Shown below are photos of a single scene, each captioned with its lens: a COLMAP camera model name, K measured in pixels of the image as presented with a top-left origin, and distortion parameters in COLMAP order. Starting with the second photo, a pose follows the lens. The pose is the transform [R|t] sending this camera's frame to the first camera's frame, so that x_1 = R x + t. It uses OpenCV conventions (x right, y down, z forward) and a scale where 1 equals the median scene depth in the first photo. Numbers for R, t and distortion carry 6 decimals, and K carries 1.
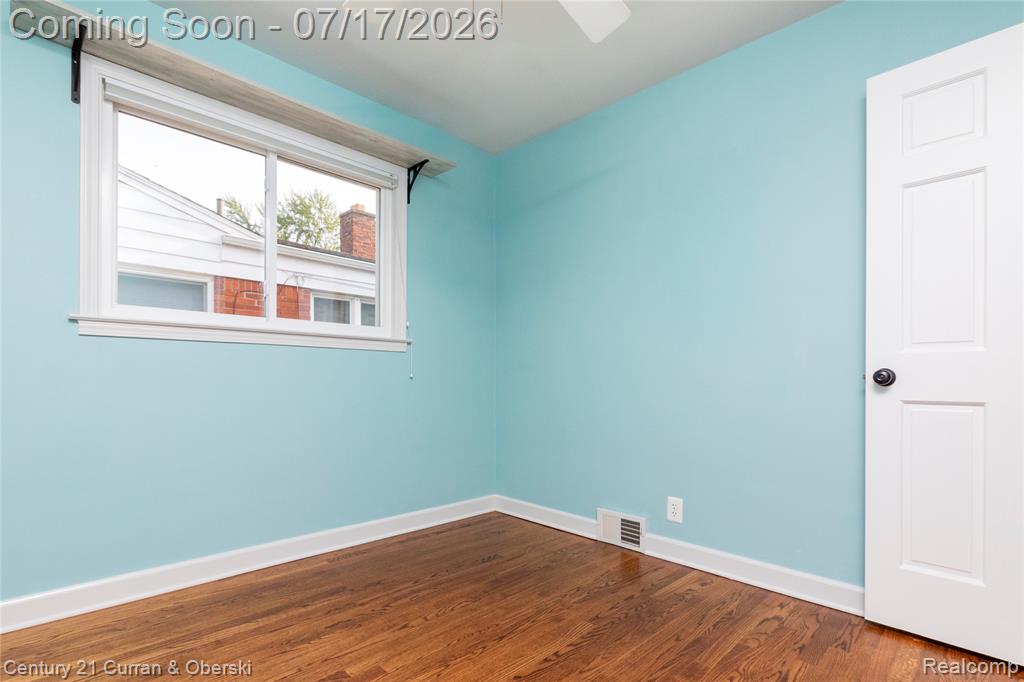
lens RADIAL K [[496.7, 0, 505.5], [0, 496.7, 377.1], [0, 0, 1]] dist [0.000377, -0.000371]
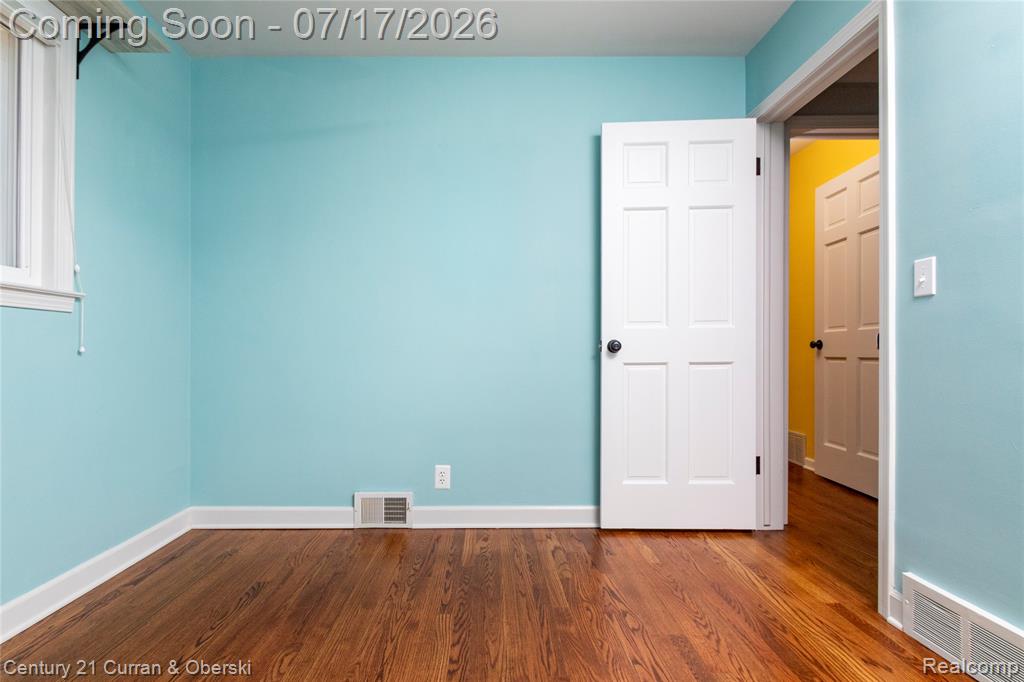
lens RADIAL K [[478.5, 0, 488.7], [0, 478.5, 350.0], [0, 0, 1]] dist [-0.002722, -0.000626]
pose [[0.702959, -0.009318, 0.711169, -0.301709], [0.011897, 0.999928, 0.001342, 0.003305], [-0.711131, 0.007518, 0.703019, 0.237000]]
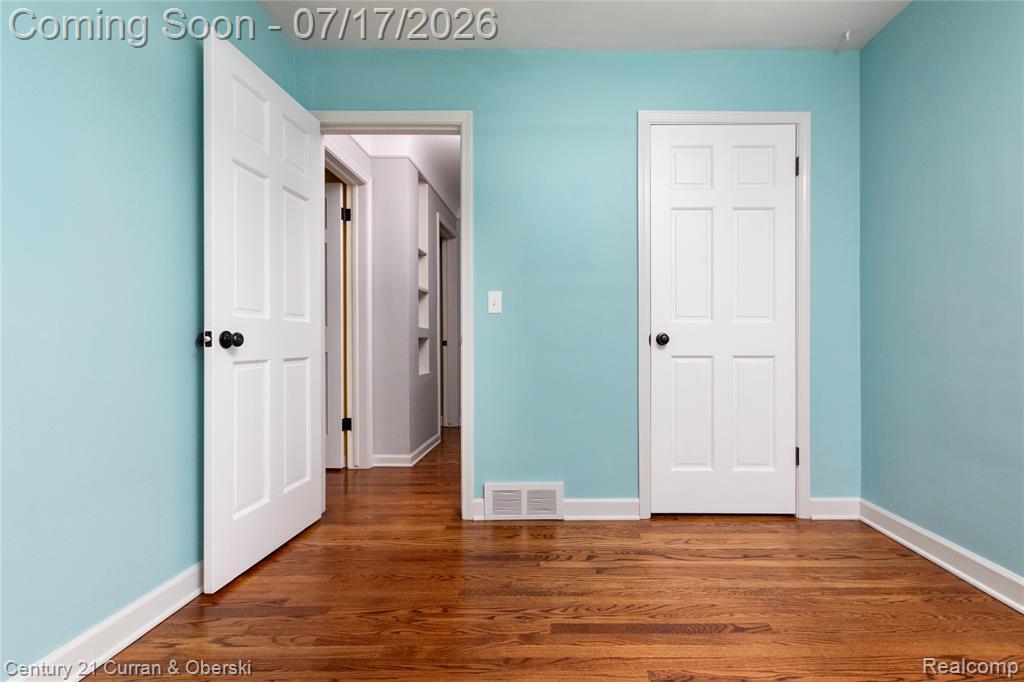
lens RADIAL K [[492.9, 0, 554.1], [0, 492.9, 343.0], [0, 0, 1]] dist [0.000852, -0.000042]
pose [[-0.719953, -0.014236, 0.693877, -0.302893], [-0.011351, 0.999897, 0.008737, -0.005772], [-0.693930, -0.001586, -0.720040, 0.937924]]
